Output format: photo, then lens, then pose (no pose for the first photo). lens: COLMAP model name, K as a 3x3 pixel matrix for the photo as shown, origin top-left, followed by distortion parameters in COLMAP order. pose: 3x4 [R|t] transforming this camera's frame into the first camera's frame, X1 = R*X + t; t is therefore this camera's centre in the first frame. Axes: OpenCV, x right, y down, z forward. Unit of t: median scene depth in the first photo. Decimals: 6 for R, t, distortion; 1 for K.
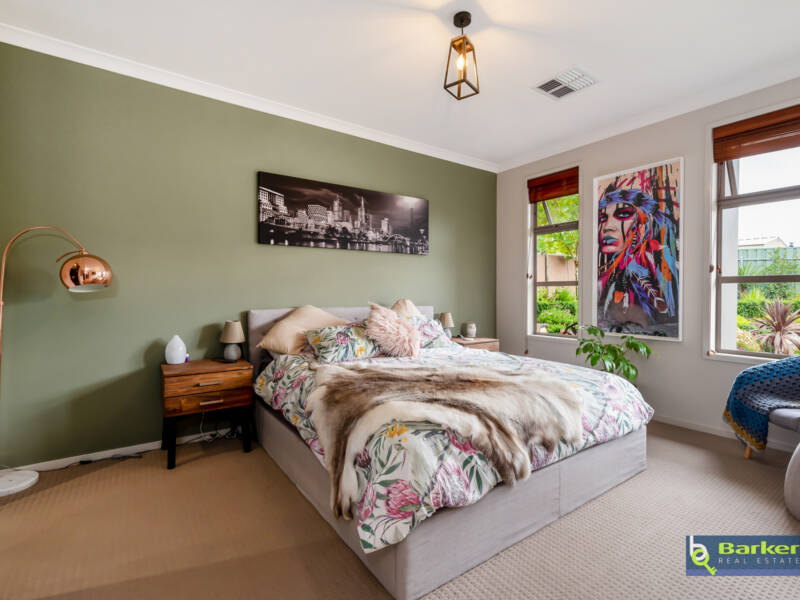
lens RADIAL K [[386.8, 0, 400.2], [0, 386.8, 295.1], [0, 0, 1]] dist [-0.002397, -0.000747]
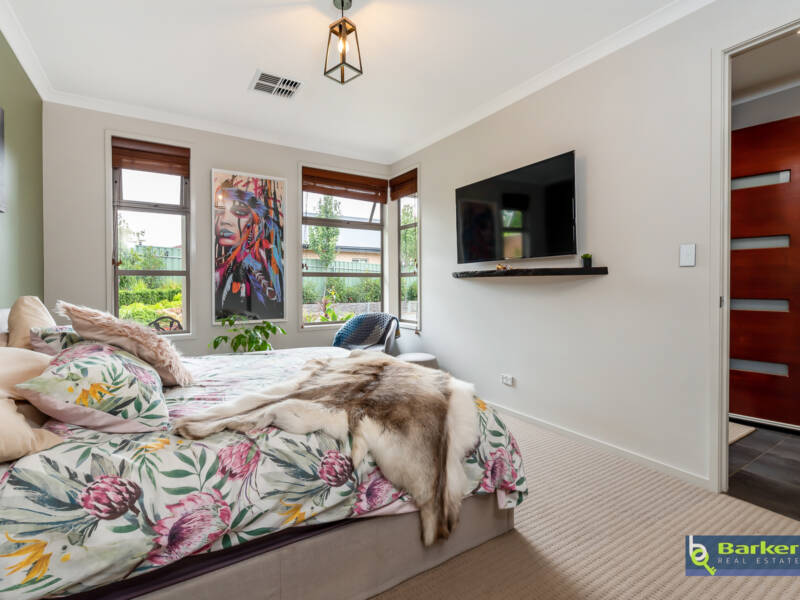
lens RADIAL K [[386.8, 0, 392.0], [0, 386.8, 287.7], [0, 0, 1]] dist [-0.002397, -0.000747]
pose [[0.061830, -0.010234, 0.998034, -0.510396], [0.008984, 0.999913, 0.009697, -0.000969], [-0.998046, 0.008367, 0.061917, 0.522603]]
